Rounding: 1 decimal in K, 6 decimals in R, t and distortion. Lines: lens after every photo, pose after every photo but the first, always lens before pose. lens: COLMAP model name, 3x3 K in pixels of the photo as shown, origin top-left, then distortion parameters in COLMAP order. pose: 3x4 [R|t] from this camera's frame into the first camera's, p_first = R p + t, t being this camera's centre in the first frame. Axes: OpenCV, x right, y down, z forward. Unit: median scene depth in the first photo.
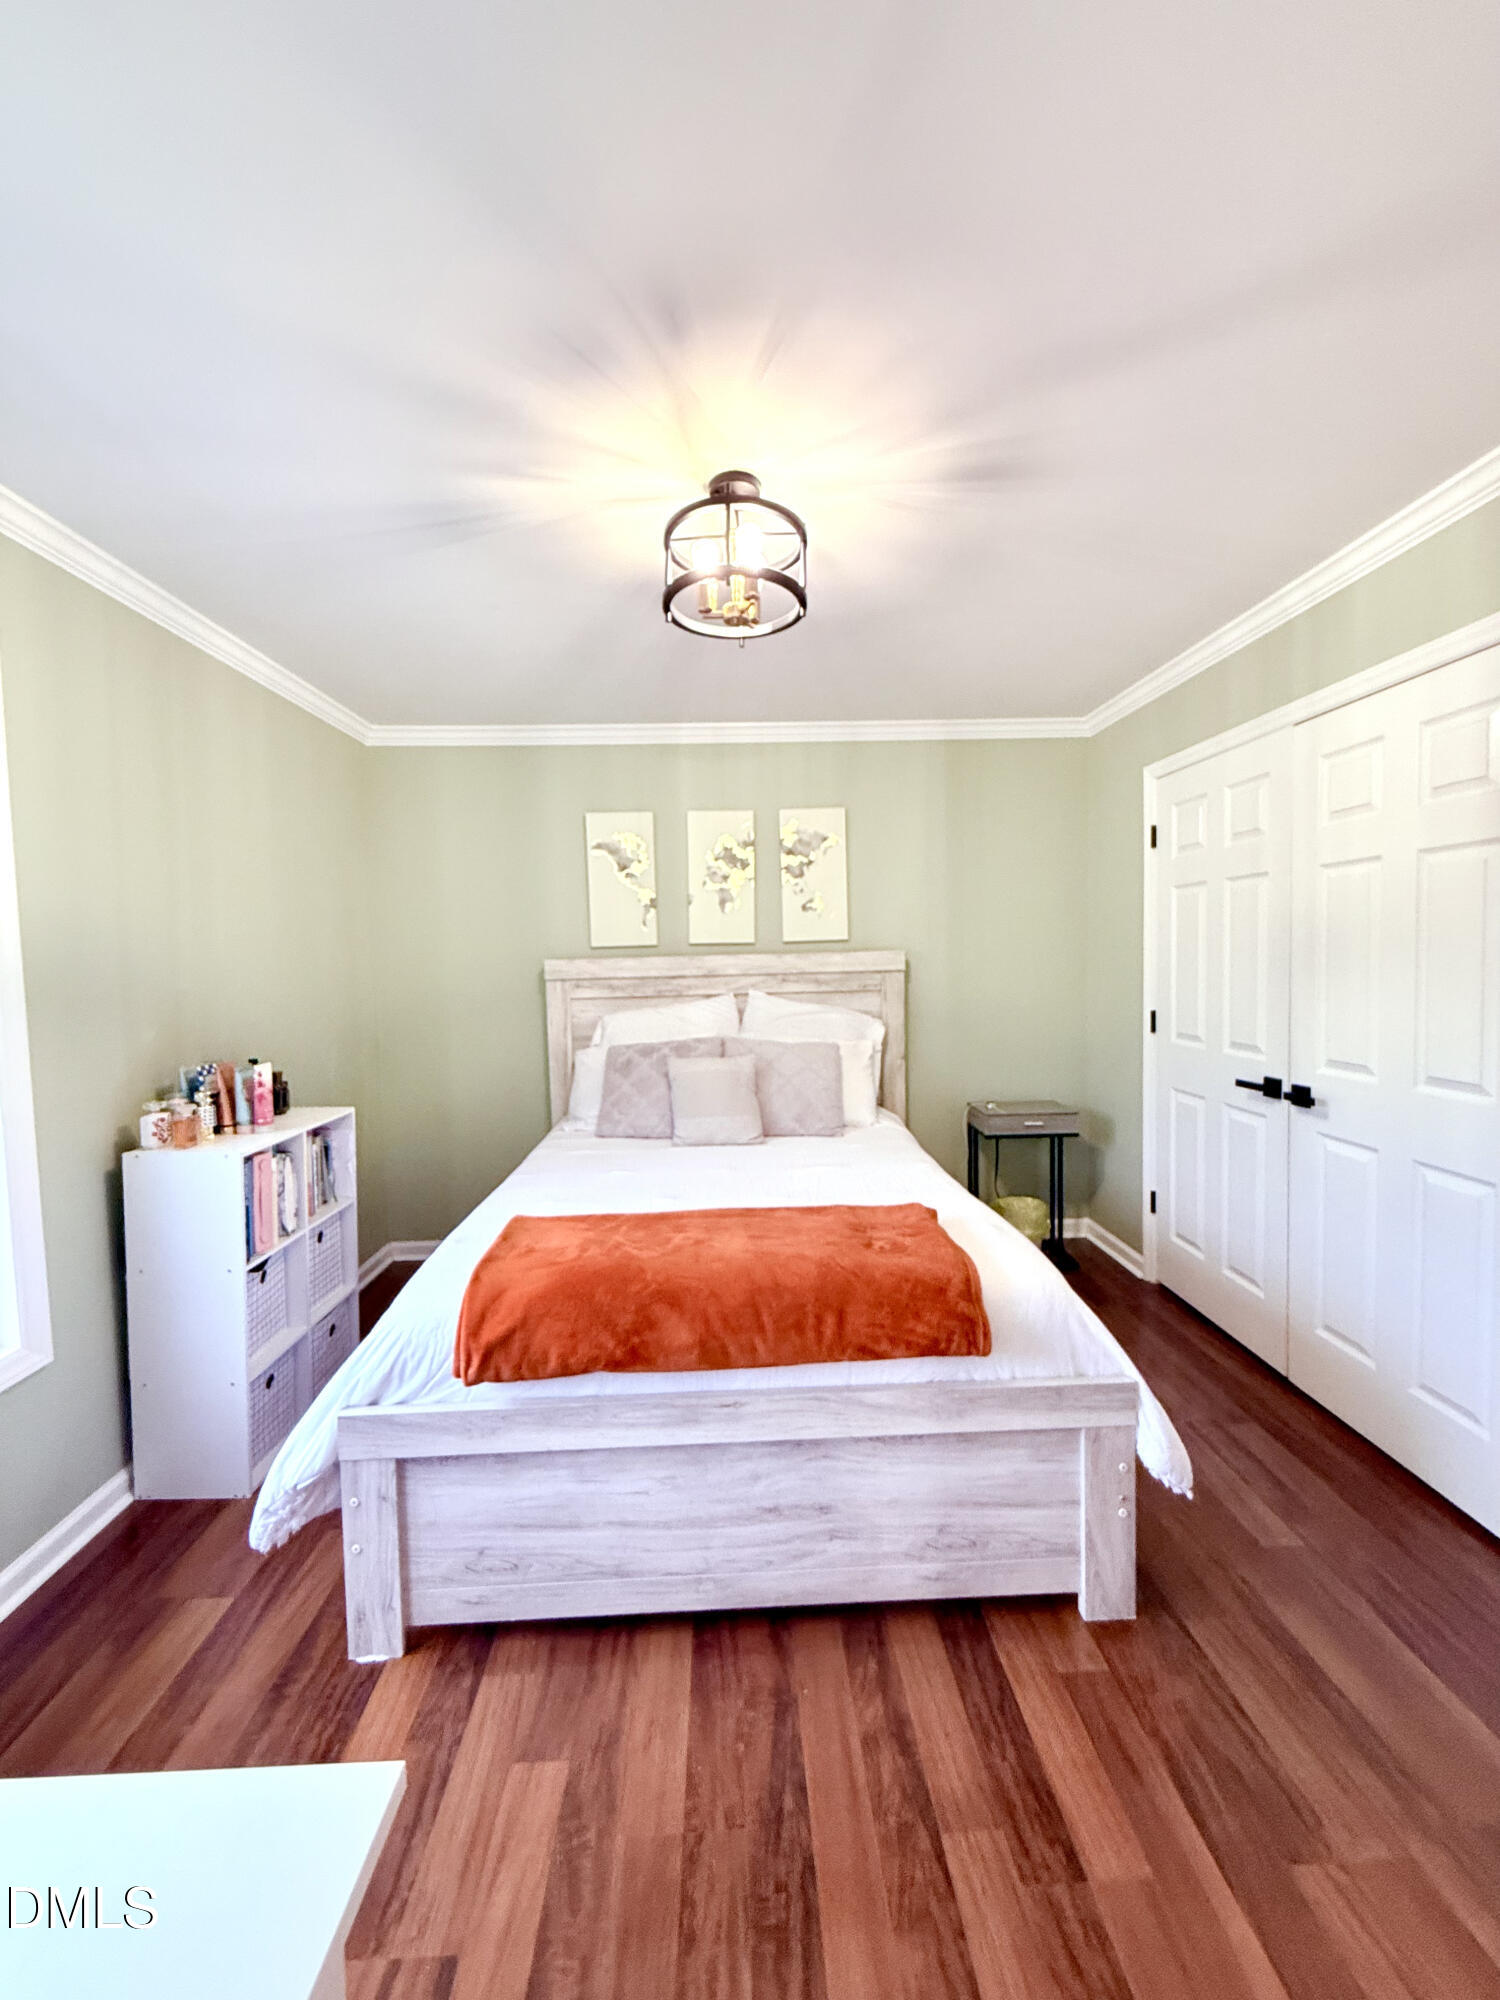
lens RADIAL K [[800.1, 0, 794.8], [0, 800.1, 991.9], [0, 0, 1]] dist [0.000326, 0.000246]
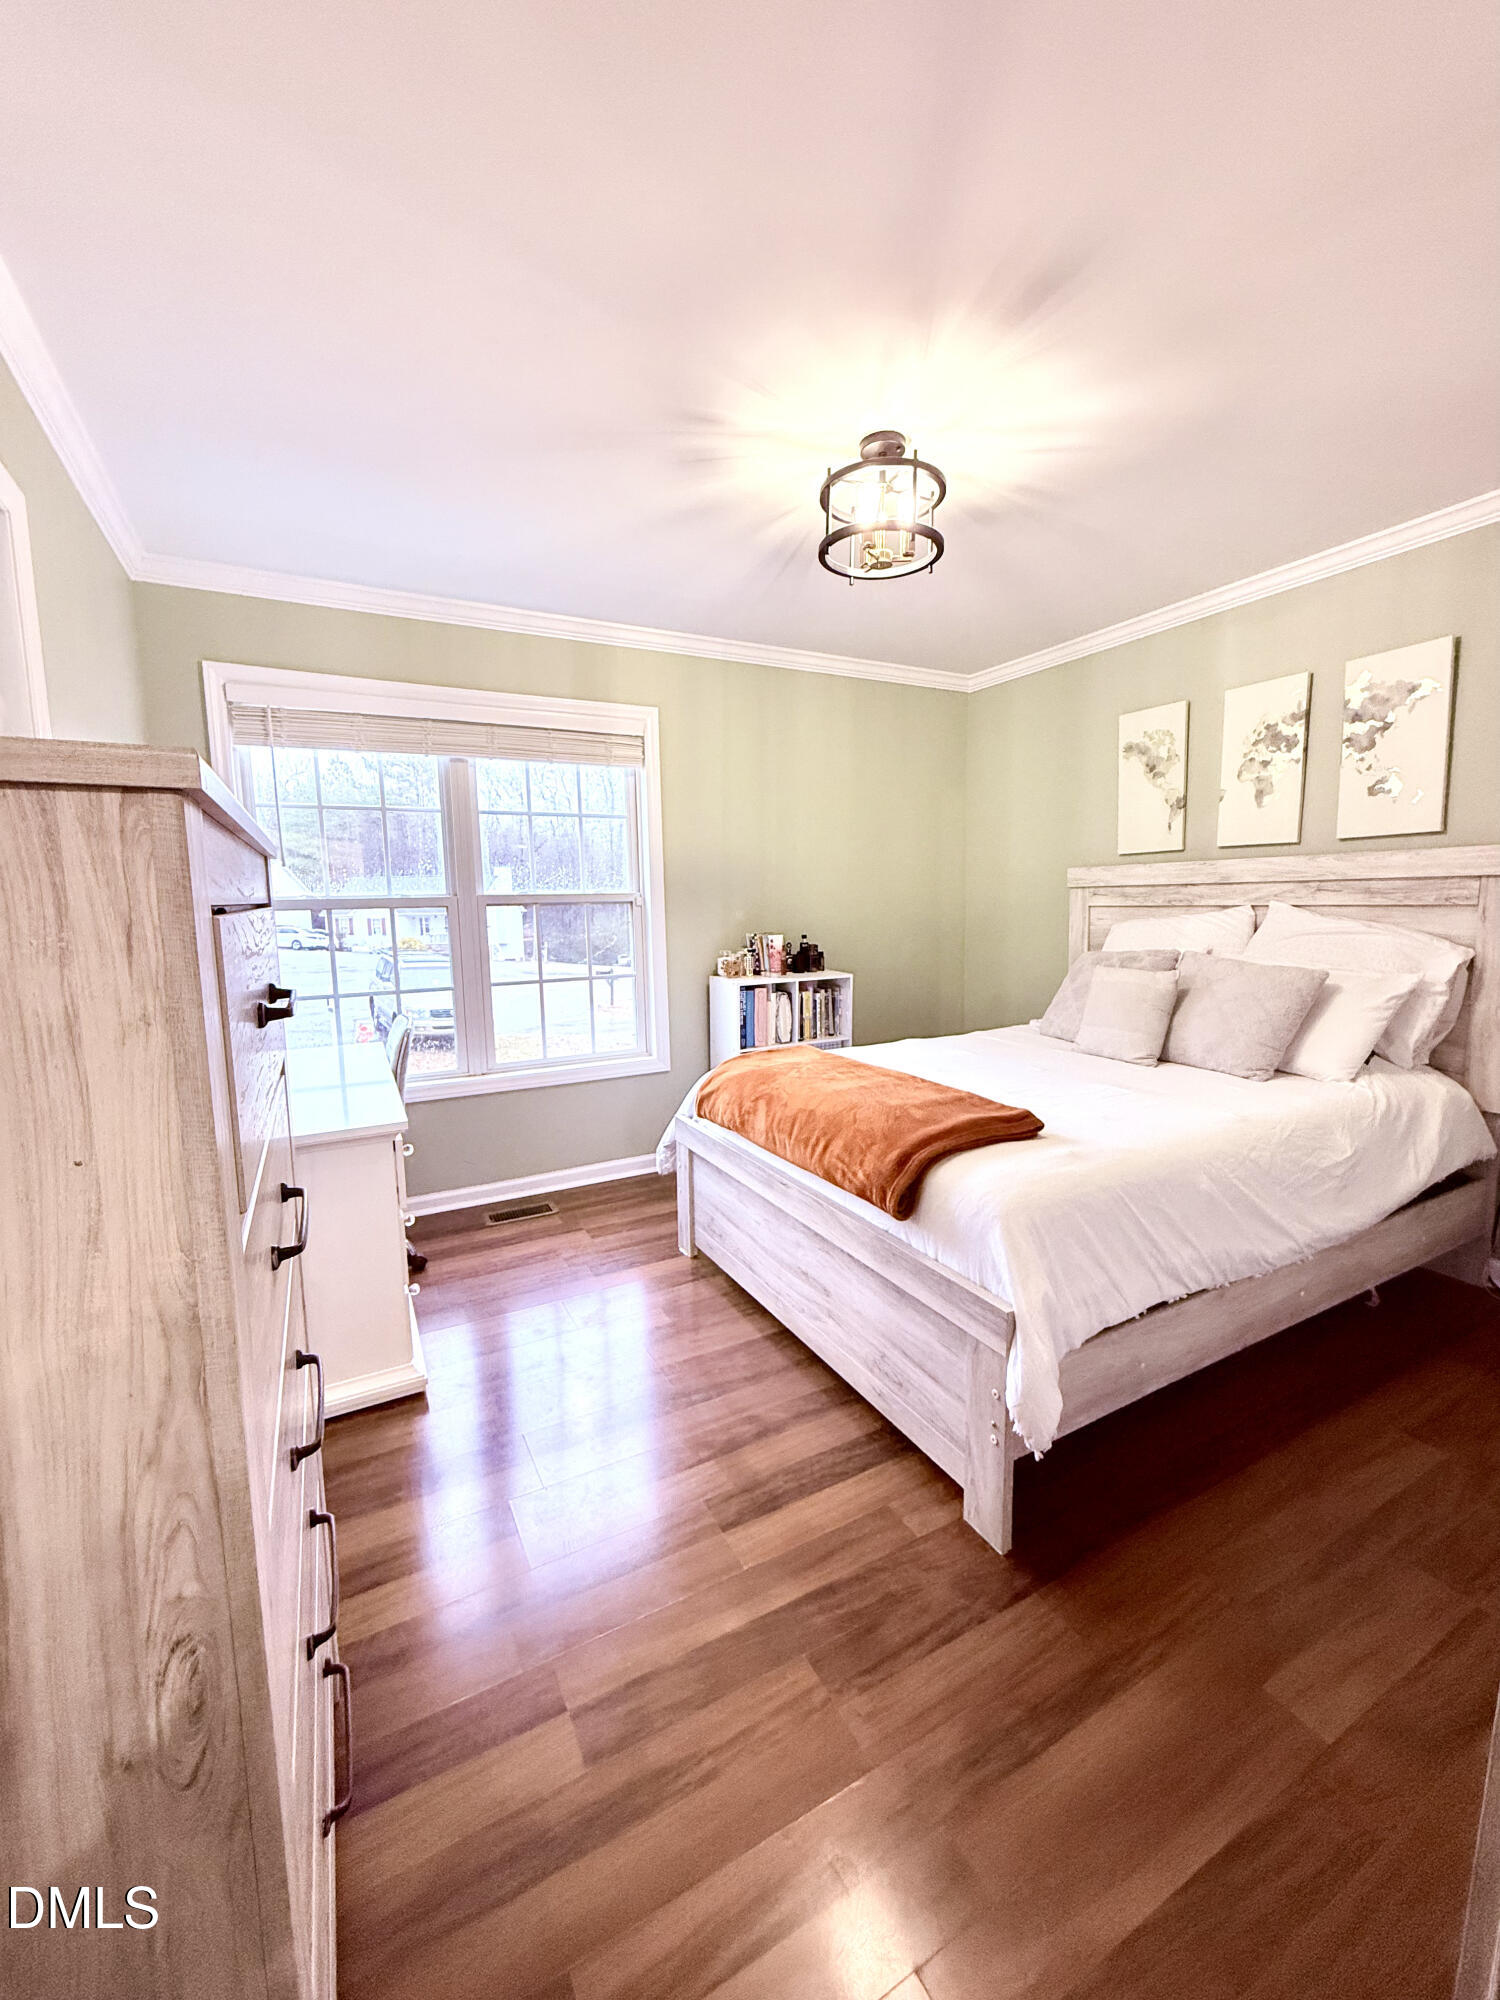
lens RADIAL K [[845.5, 0, 750.0], [0, 845.5, 1000.0], [0, 0, 1]] dist [-0.002602, 0.000143]
pose [[0.407240, 0.121921, -0.905147, 0.532631], [-0.030992, 0.992324, 0.119720, 0.011676], [0.912795, -0.020702, 0.407893, 0.160446]]
